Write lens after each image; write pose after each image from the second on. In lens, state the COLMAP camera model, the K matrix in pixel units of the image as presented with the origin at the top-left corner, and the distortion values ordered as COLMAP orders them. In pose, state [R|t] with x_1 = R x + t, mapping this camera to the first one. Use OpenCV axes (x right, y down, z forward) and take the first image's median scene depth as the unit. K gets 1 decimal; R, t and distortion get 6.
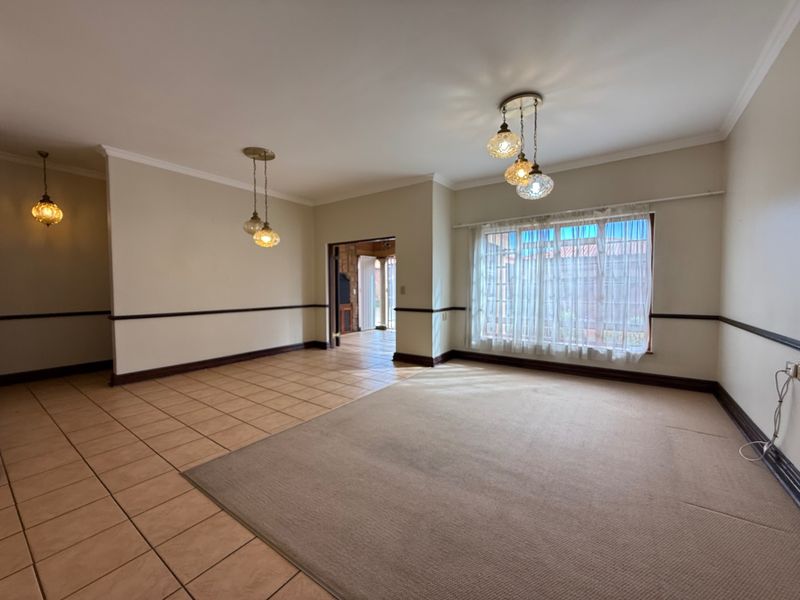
lens RADIAL K [[319.8, 0, 397.1], [0, 319.8, 300.0], [0, 0, 1]] dist [-0.006558, -0.000522]
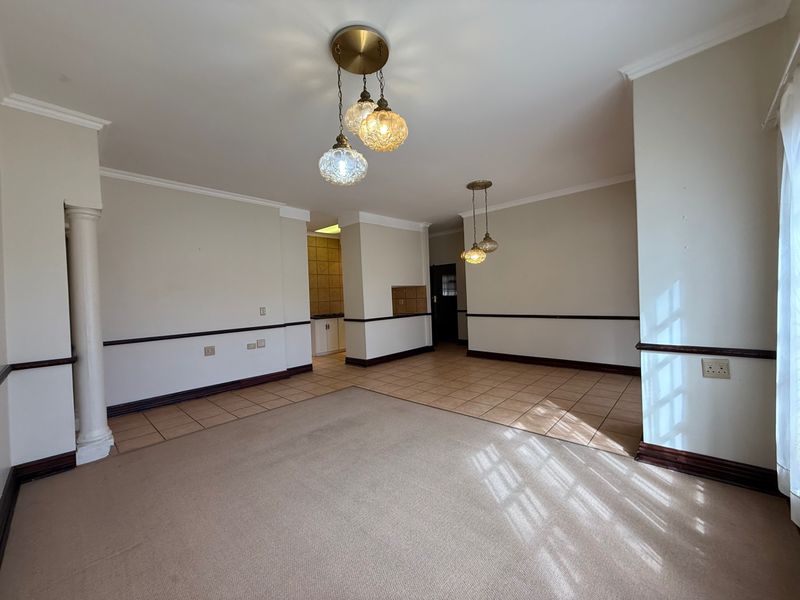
lens RADIAL K [[319.8, 0, 397.6], [0, 319.8, 300.9], [0, 0, 1]] dist [-0.006558, -0.000522]
pose [[-0.136947, 0.026208, -0.990232, 0.793683], [0.001192, 0.999654, 0.026293, -0.059896], [0.990578, 0.002420, -0.136930, 0.865470]]
